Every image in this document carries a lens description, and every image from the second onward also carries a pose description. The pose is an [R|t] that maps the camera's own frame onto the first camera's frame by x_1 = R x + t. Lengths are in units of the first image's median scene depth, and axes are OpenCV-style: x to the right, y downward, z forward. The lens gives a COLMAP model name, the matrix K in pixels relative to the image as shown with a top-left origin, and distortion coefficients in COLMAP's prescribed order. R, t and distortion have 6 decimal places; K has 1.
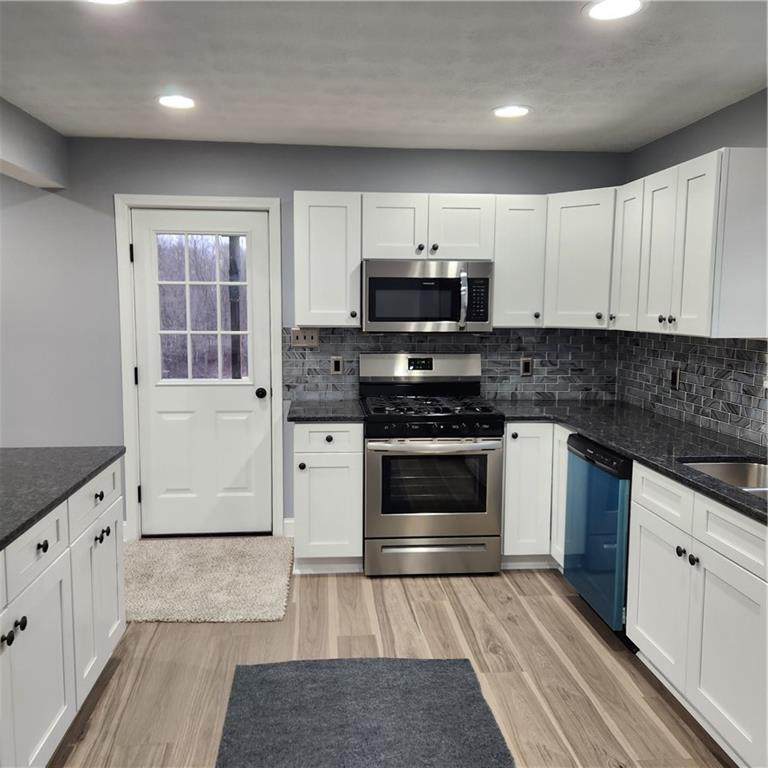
lens RADIAL K [[675.2, 0, 378.9], [0, 675.2, 386.0], [0, 0, 1]] dist [0.068218, -0.059143]
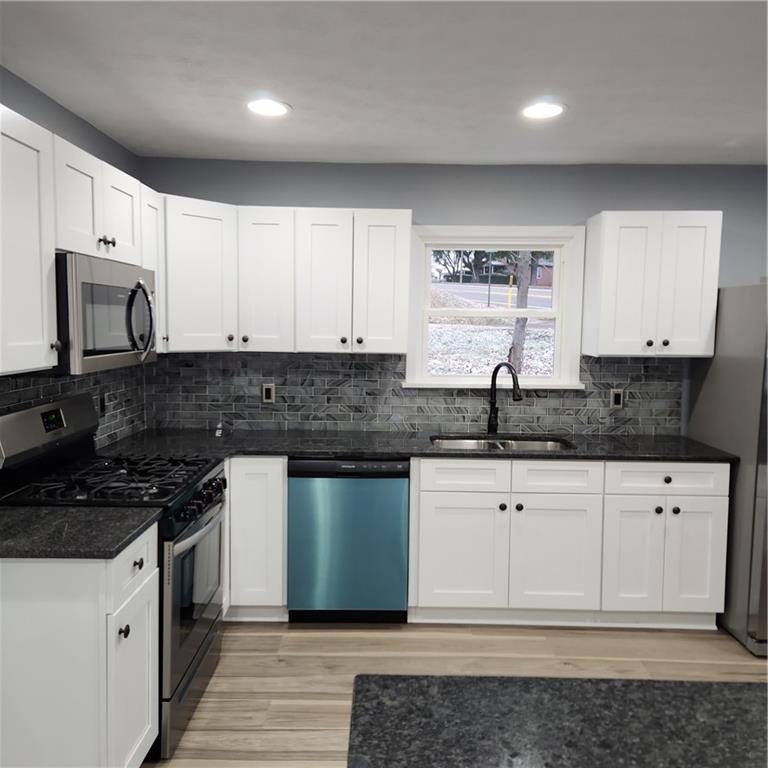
lens RADIAL K [[675.2, 0, 380.5], [0, 675.2, 378.7], [0, 0, 1]] dist [0.068218, -0.059143]
pose [[0.096351, -0.097535, 0.990557, -0.672561], [0.103950, 0.990731, 0.087441, -0.120352], [-0.989904, 0.094543, 0.105597, 0.783257]]
